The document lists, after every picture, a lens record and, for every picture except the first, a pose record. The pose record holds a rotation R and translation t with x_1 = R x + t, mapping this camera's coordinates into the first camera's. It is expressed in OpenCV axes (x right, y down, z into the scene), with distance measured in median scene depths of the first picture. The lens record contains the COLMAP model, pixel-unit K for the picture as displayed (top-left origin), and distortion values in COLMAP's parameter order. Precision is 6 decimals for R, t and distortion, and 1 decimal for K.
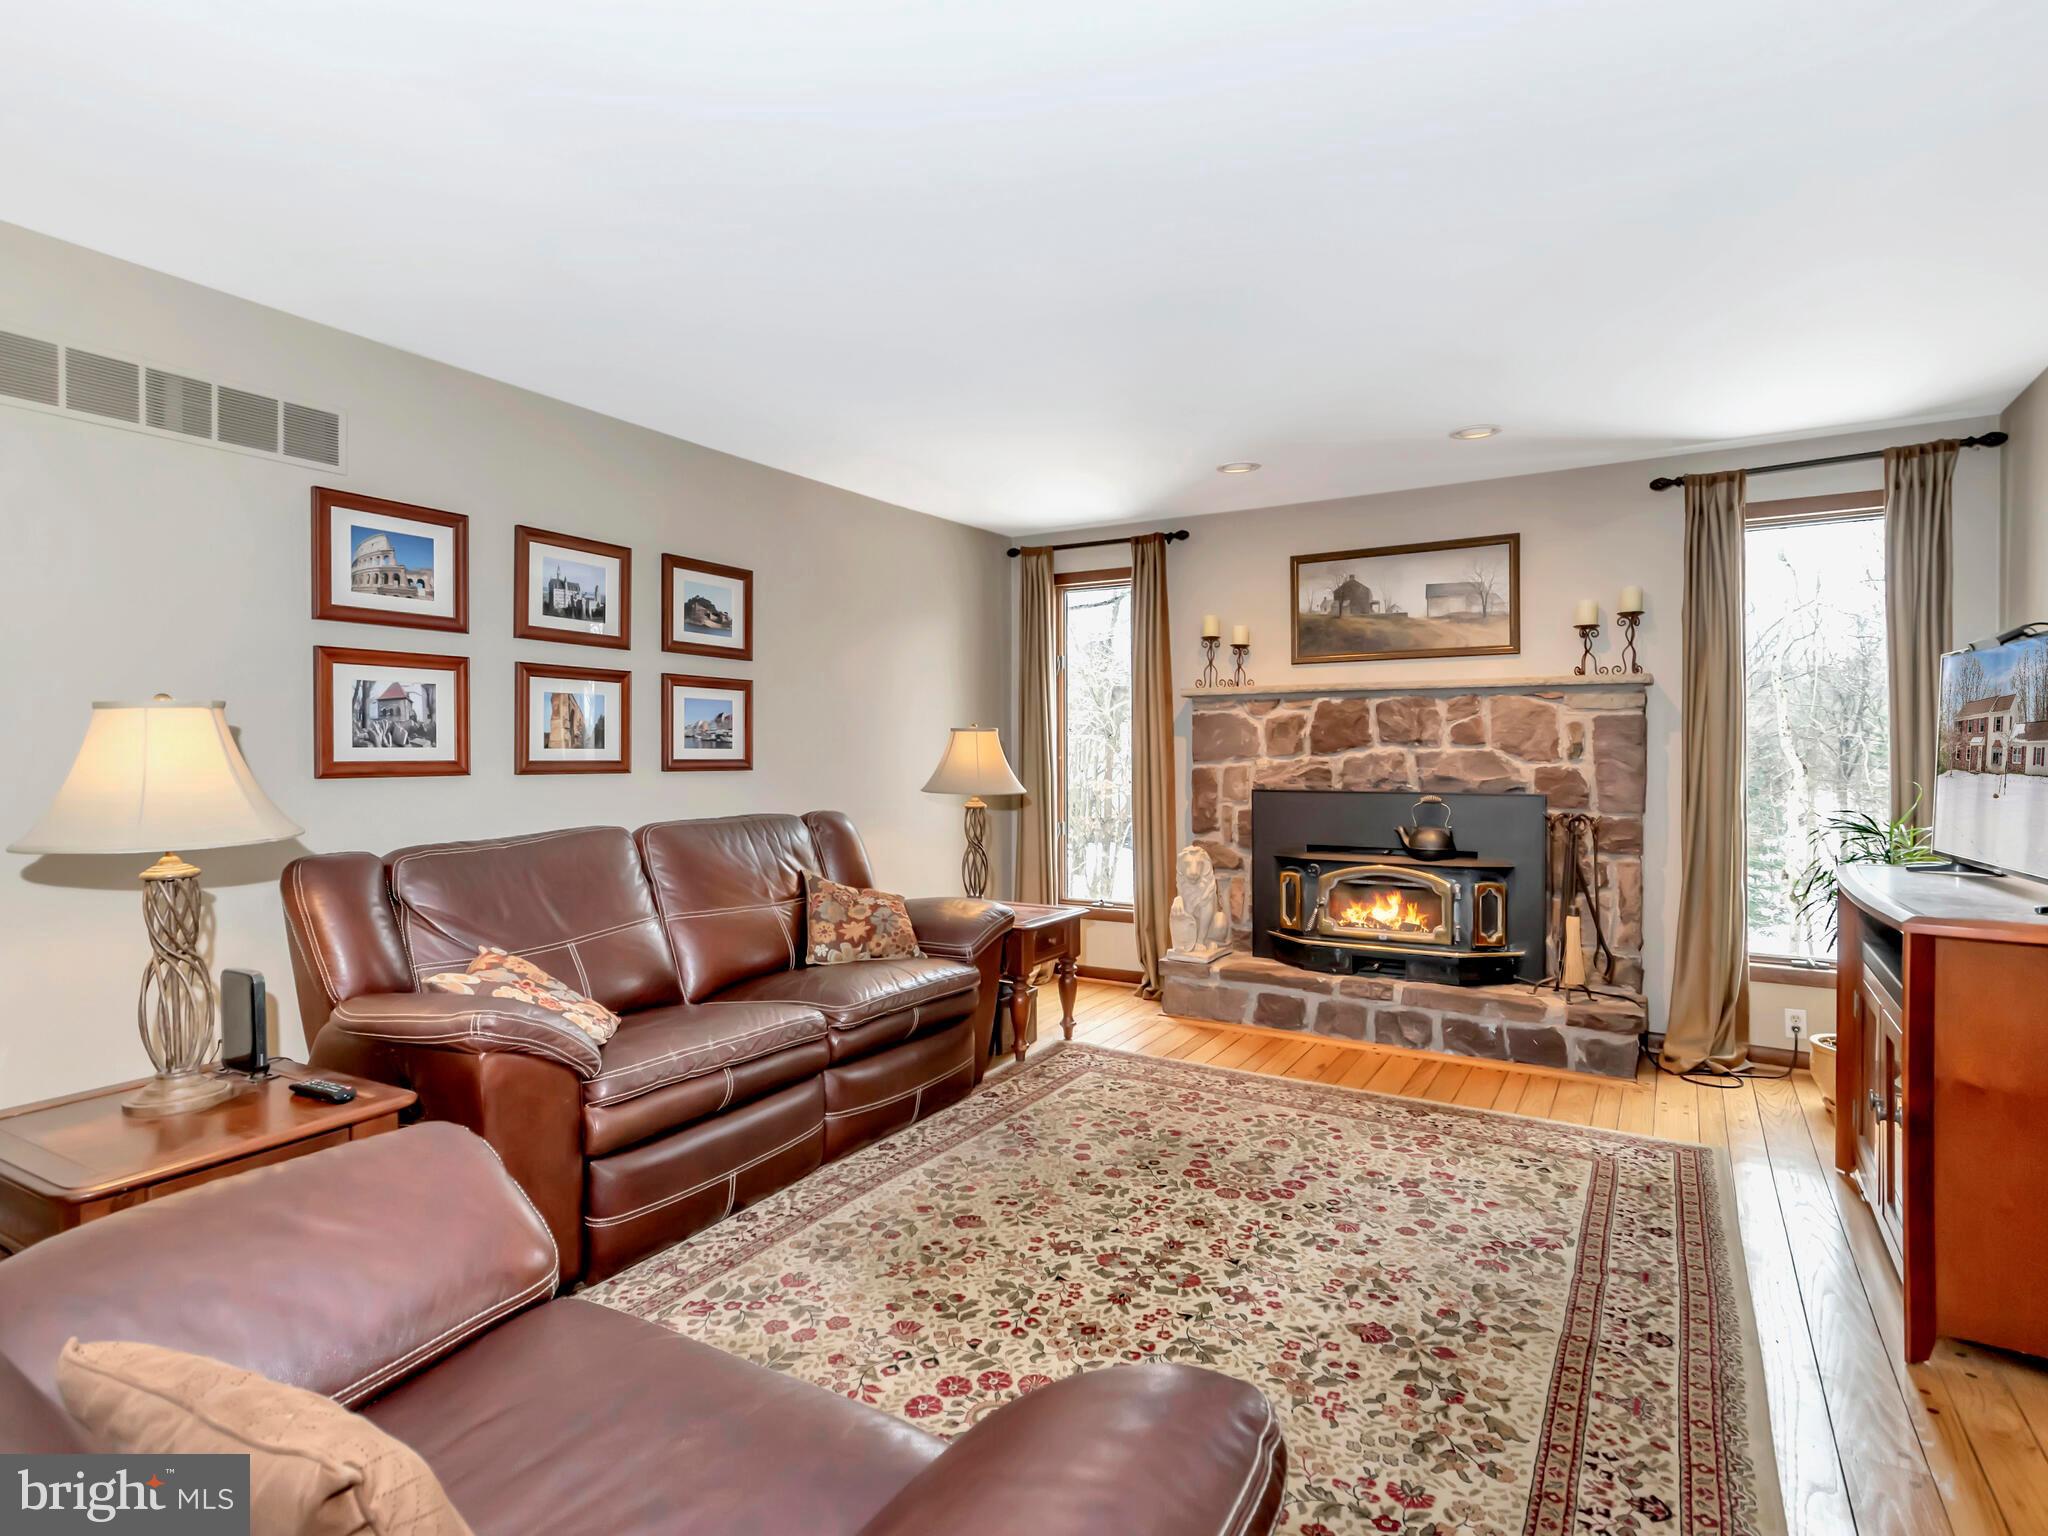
lens RADIAL K [[1066.0, 0, 1026.3], [0, 1066.0, 756.8], [0, 0, 1]] dist [0.037239, -0.040707]
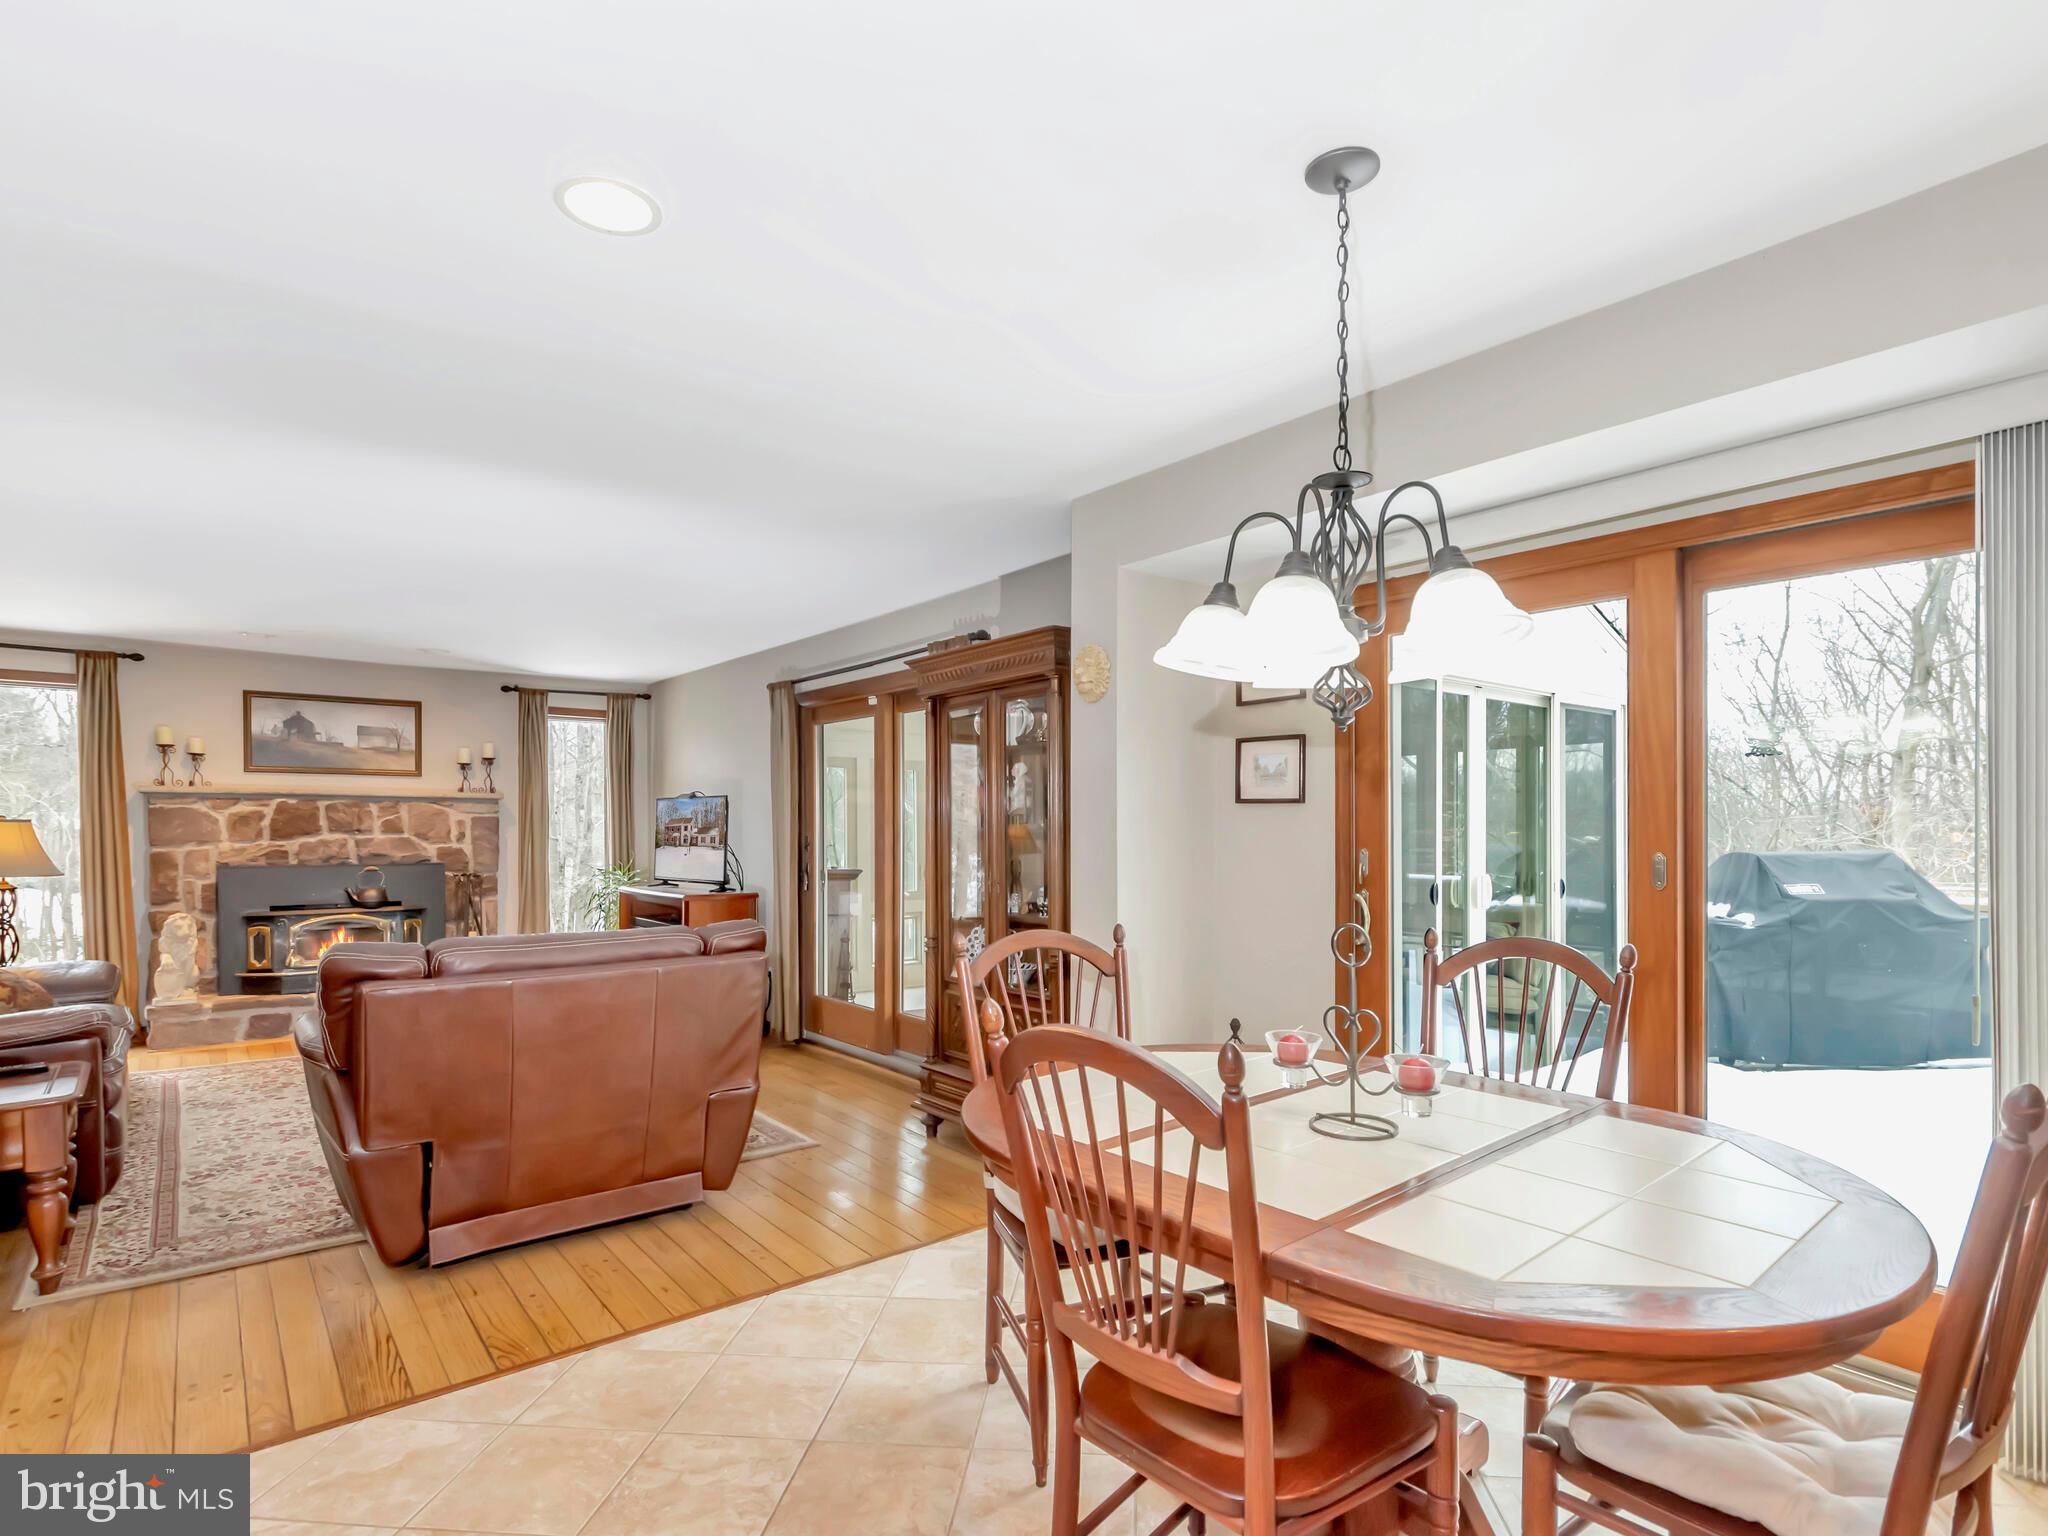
lens RADIAL K [[1032.6, 0, 1016.1], [0, 1032.6, 834.3], [0, 0, 1]] dist [-0.005304, -0.000838]
pose [[0.345274, -0.003078, 0.938497, -0.692900], [0.002755, 0.999994, 0.002266, -0.010553], [-0.938498, 0.001803, 0.345280, -0.375740]]
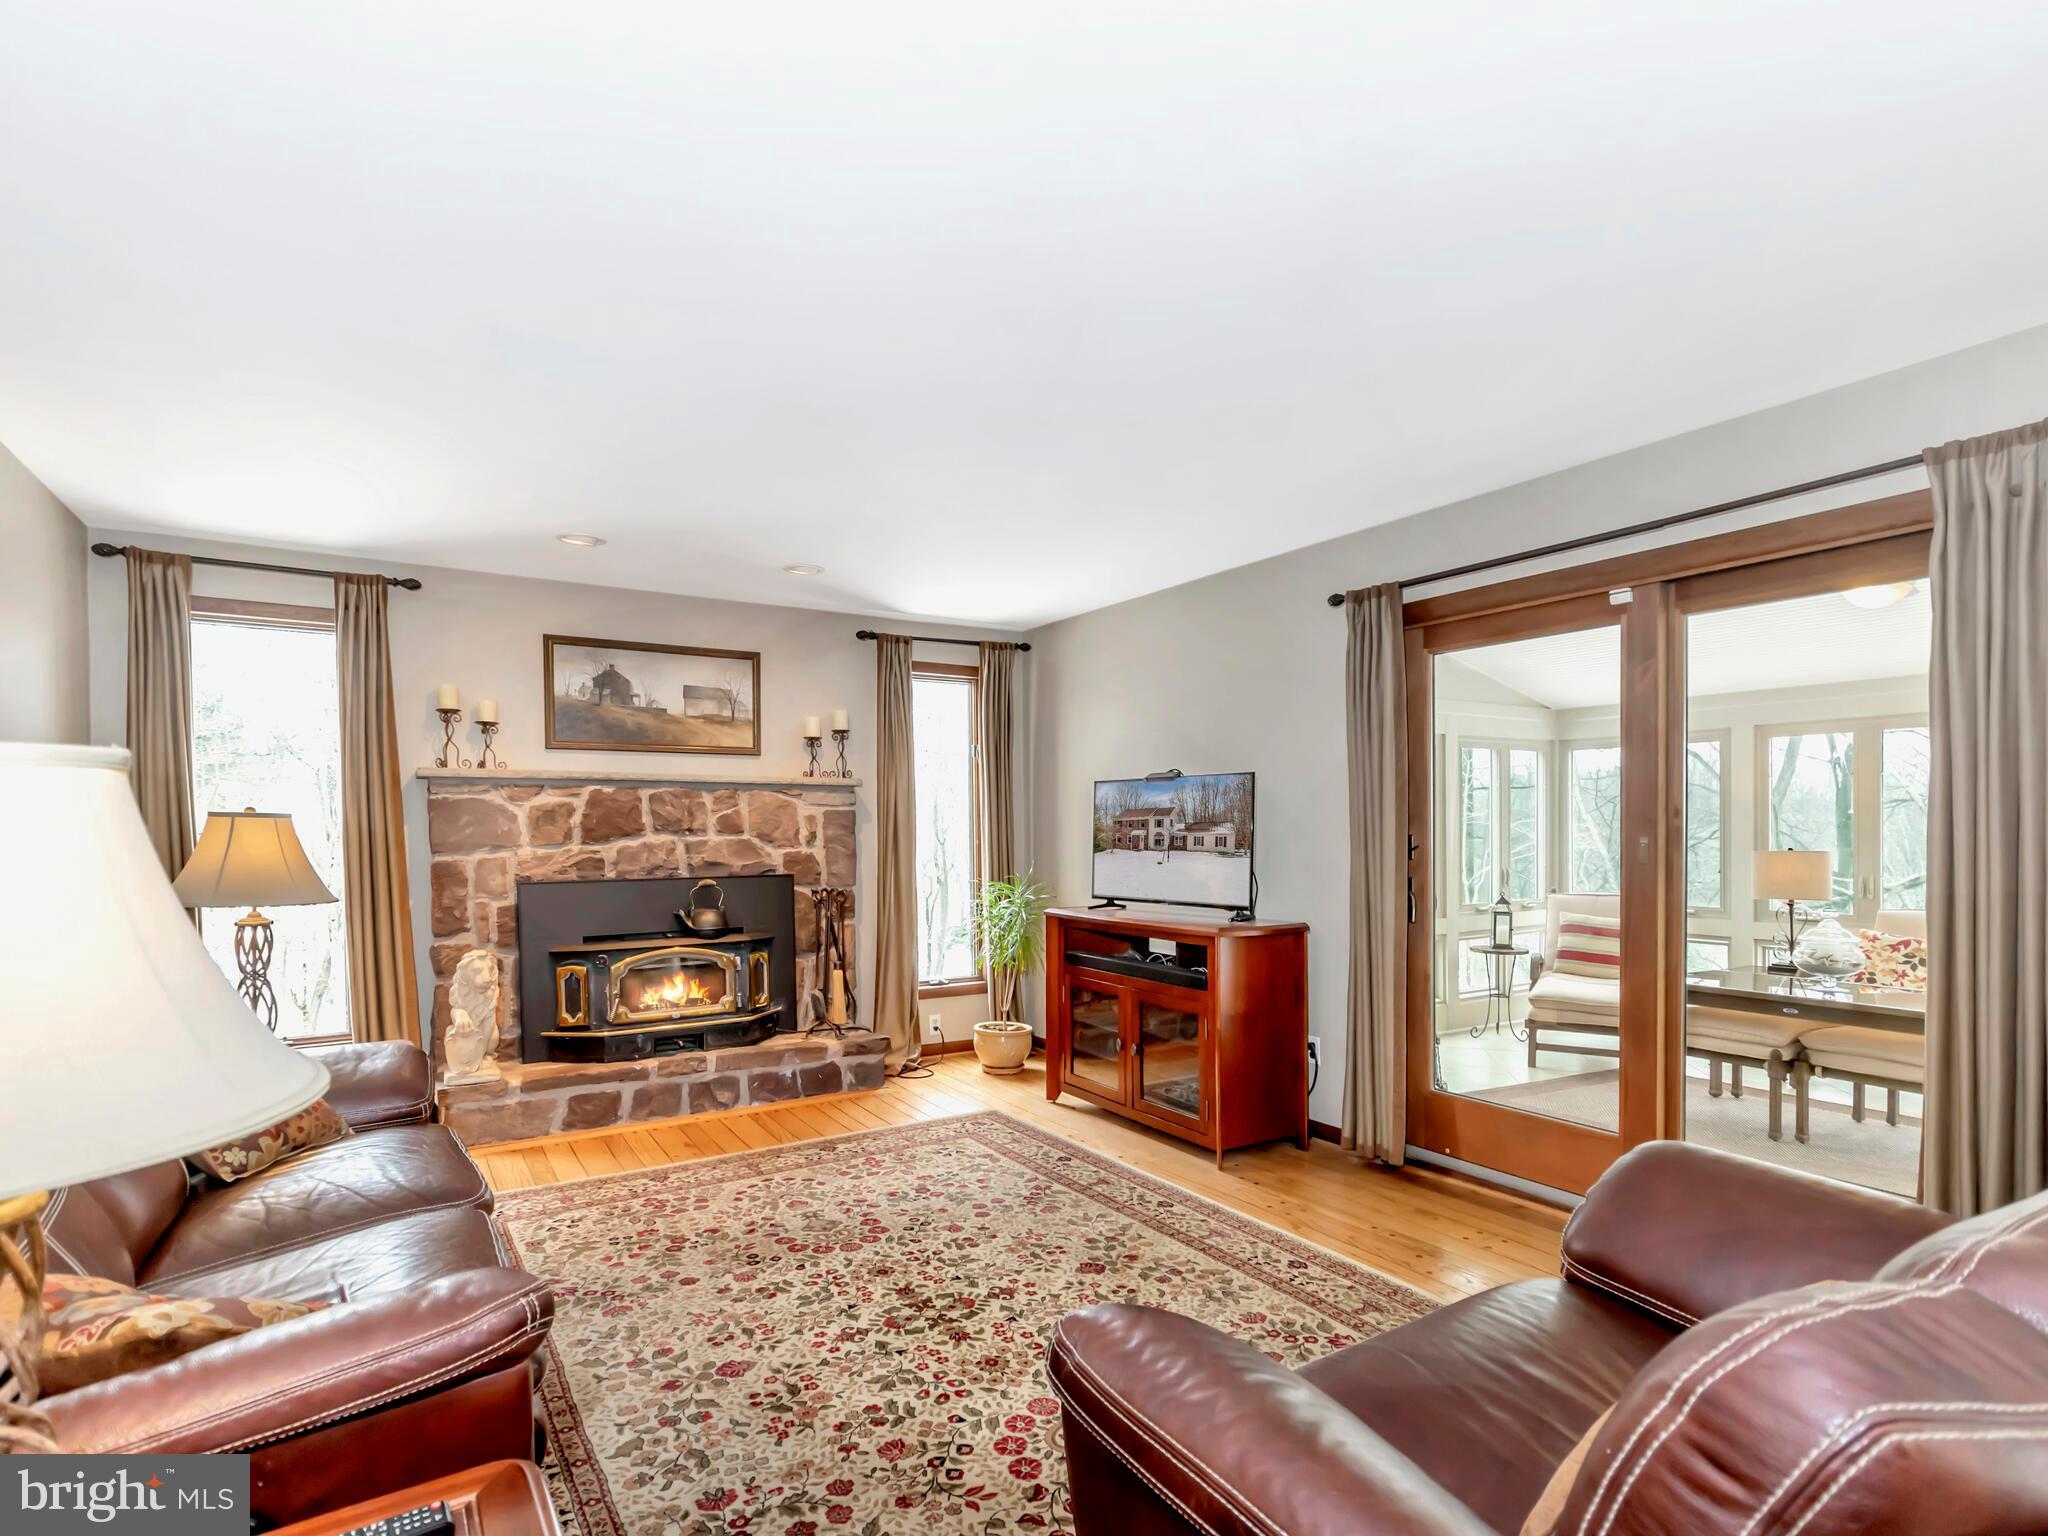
lens RADIAL K [[1035.1, 0, 1031.6], [0, 1035.1, 846.1], [0, 0, 1]] dist [0.000829, -0.000705]
pose [[0.448516, -0.014850, 0.893652, -0.426438], [0.008810, 0.999887, 0.012194, -0.008503], [-0.893732, 0.002404, 0.448596, 0.230384]]
